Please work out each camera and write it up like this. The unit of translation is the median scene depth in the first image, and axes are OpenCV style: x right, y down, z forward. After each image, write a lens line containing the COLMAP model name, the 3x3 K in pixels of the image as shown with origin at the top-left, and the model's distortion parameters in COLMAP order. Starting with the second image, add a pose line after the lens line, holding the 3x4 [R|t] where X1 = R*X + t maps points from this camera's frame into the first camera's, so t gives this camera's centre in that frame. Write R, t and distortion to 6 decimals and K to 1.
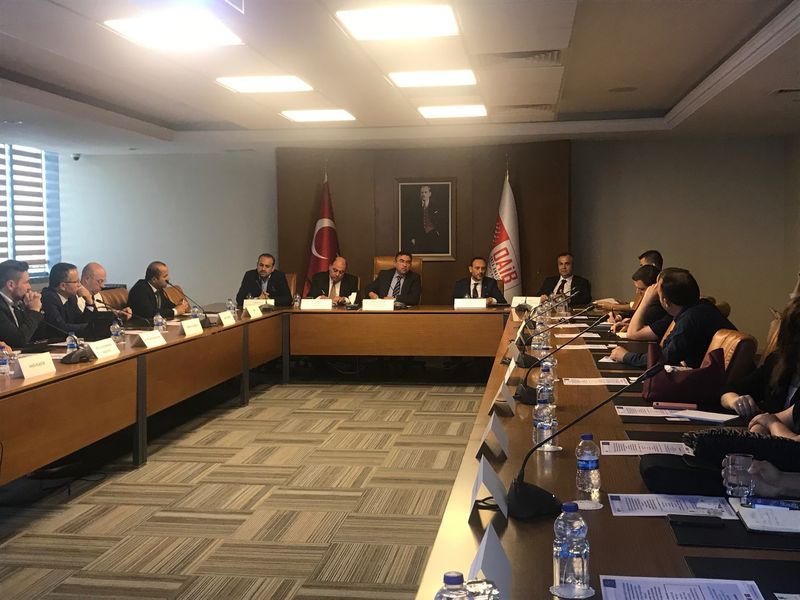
lens RADIAL K [[972.6, 0, 400.5], [0, 972.6, 306.1], [0, 0, 1]] dist [0.041292, 0.000000]
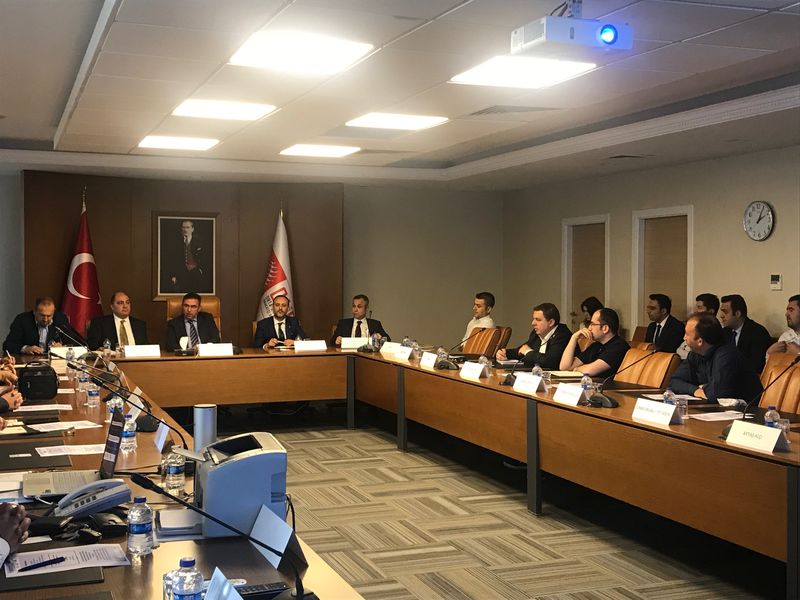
lens RADIAL K [[1000.3, 0, 409.8], [0, 1000.3, 268.1], [0, 0, 1]] dist [-0.013114, 0.000000]
pose [[0.871445, 0.017349, 0.490186, -0.273384], [0.020597, 0.997198, -0.071910, -0.005255], [-0.490060, 0.072762, 0.868647, 0.070135]]
